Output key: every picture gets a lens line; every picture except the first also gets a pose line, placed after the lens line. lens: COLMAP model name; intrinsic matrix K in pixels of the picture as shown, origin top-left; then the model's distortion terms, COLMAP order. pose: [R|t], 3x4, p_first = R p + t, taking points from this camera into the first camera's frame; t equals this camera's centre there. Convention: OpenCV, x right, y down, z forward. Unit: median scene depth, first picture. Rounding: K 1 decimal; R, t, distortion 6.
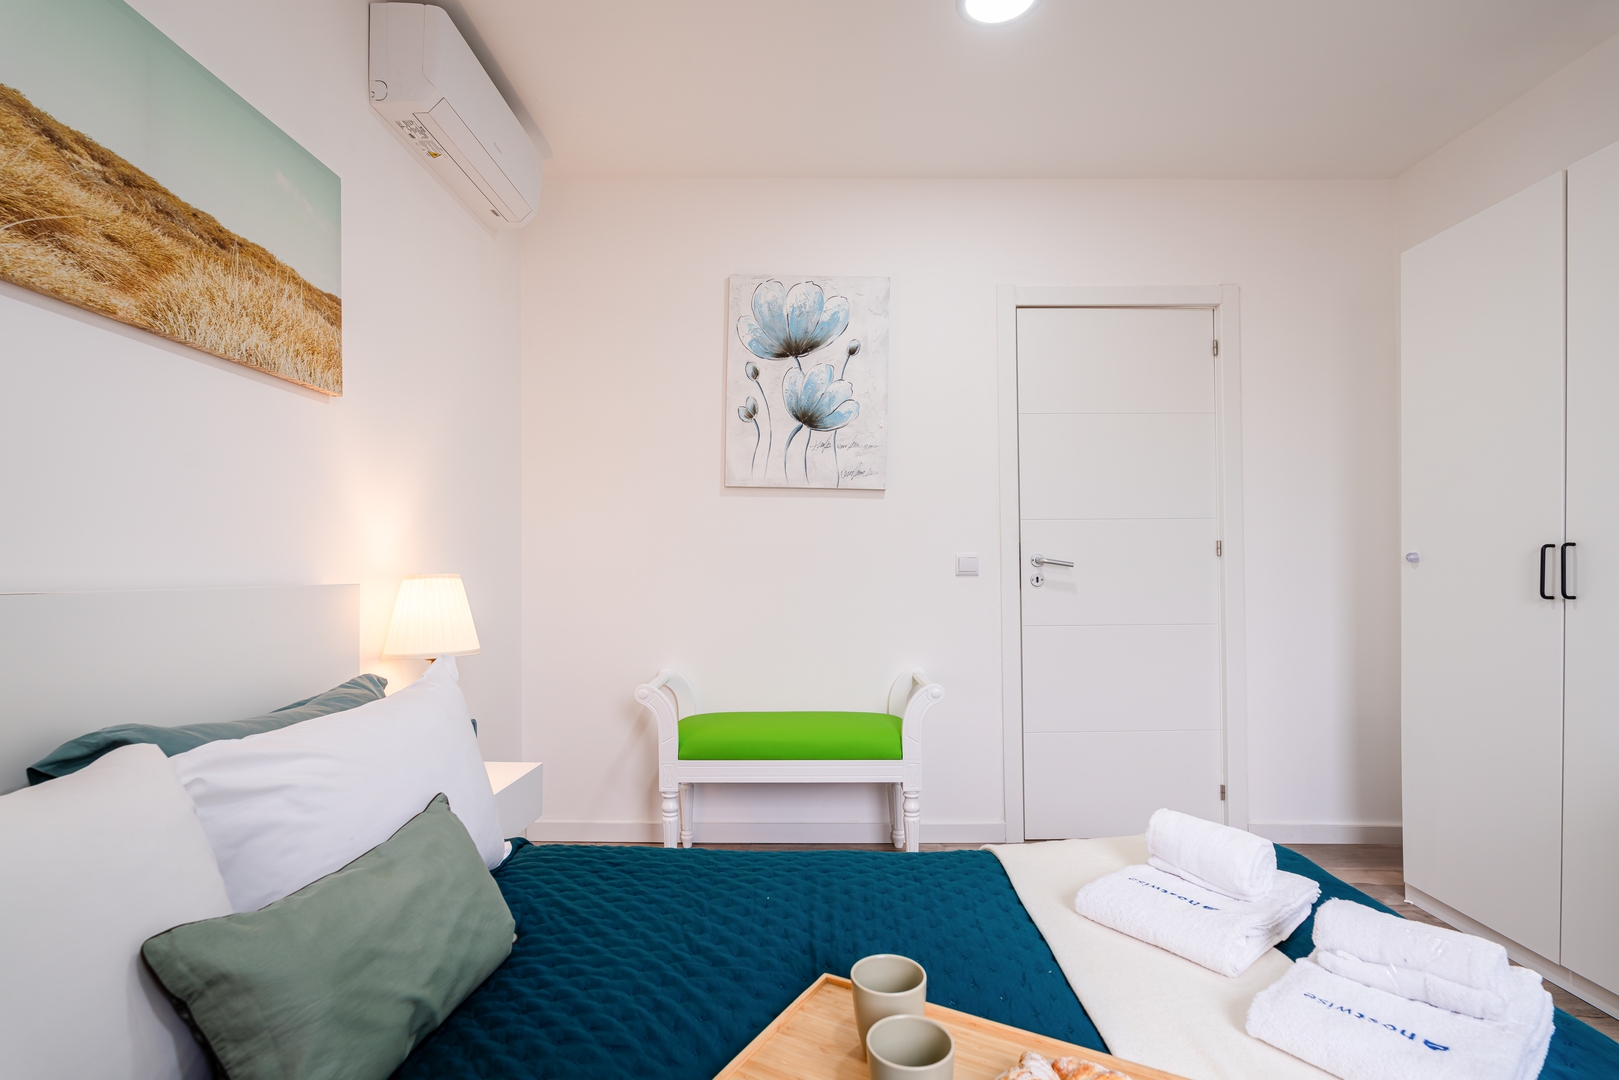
lens RADIAL K [[716.3, 0, 809.6], [0, 716.3, 575.6], [0, 0, 1]] dist [-0.009285, -0.000980]
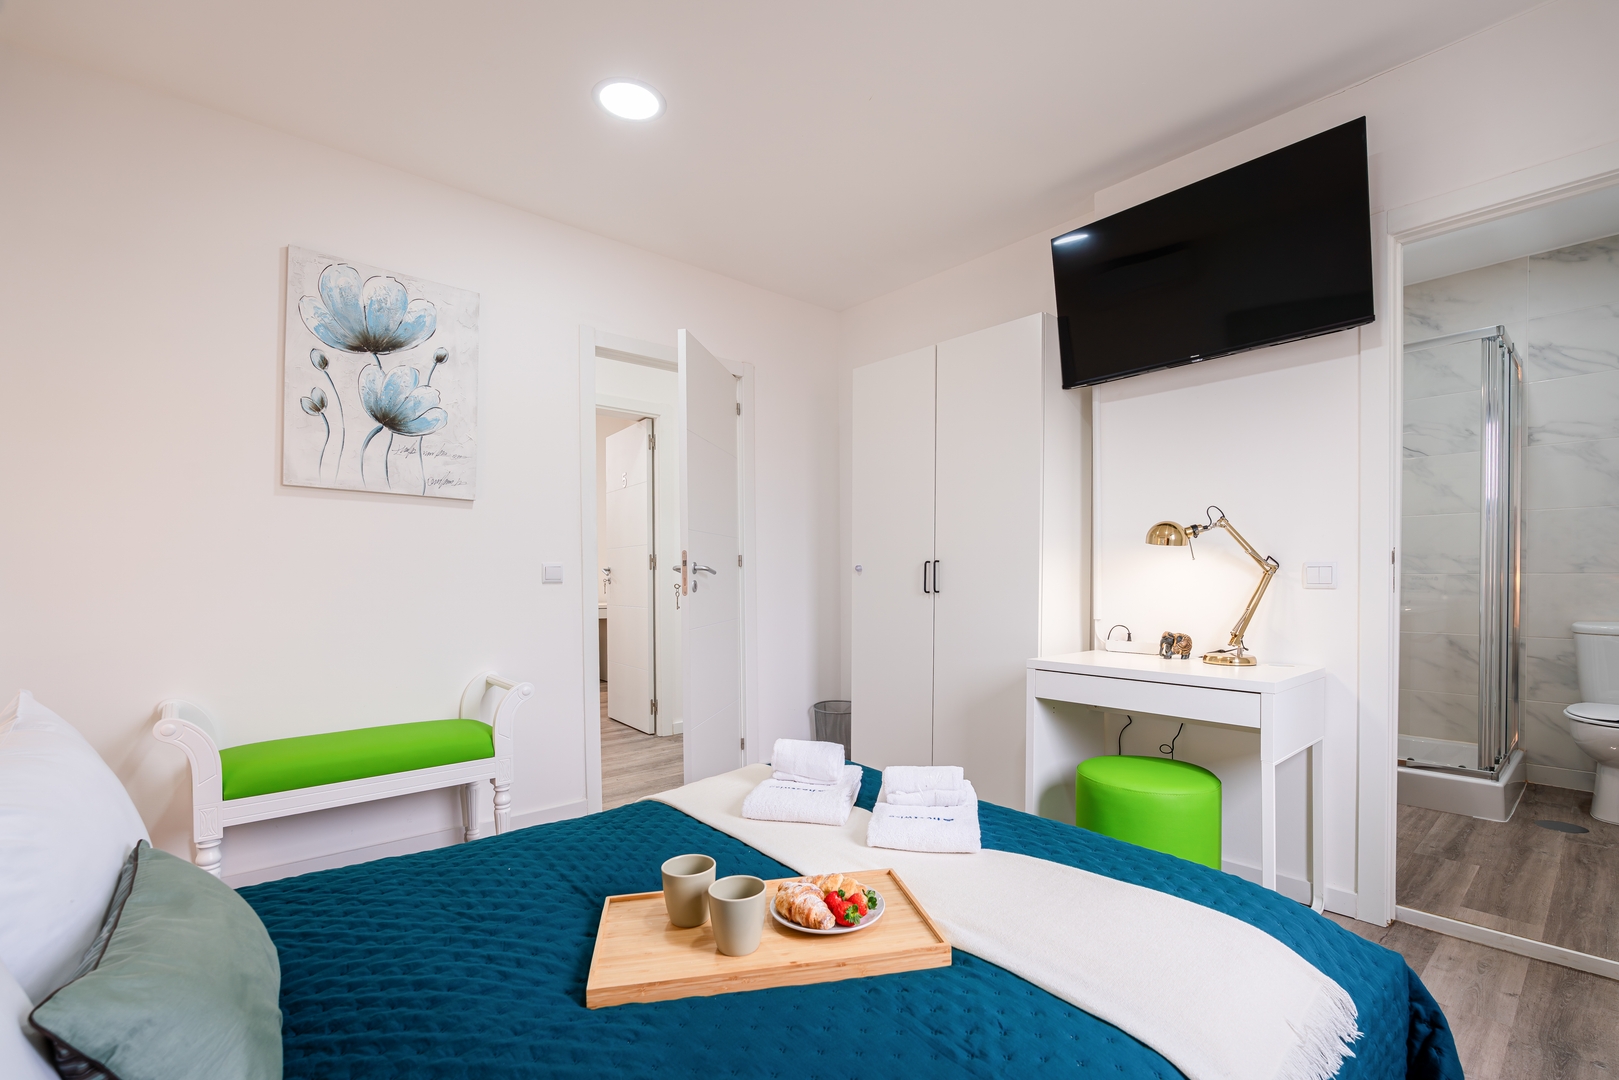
lens RADIAL K [[716.3, 0, 756.3], [0, 716.3, 605.9], [0, 0, 1]] dist [-0.009285, -0.000980]
pose [[0.781181, -0.029761, 0.623595, -0.224282], [0.007164, 0.999225, 0.038714, -0.004455], [-0.624263, -0.025775, 0.780789, -0.062218]]
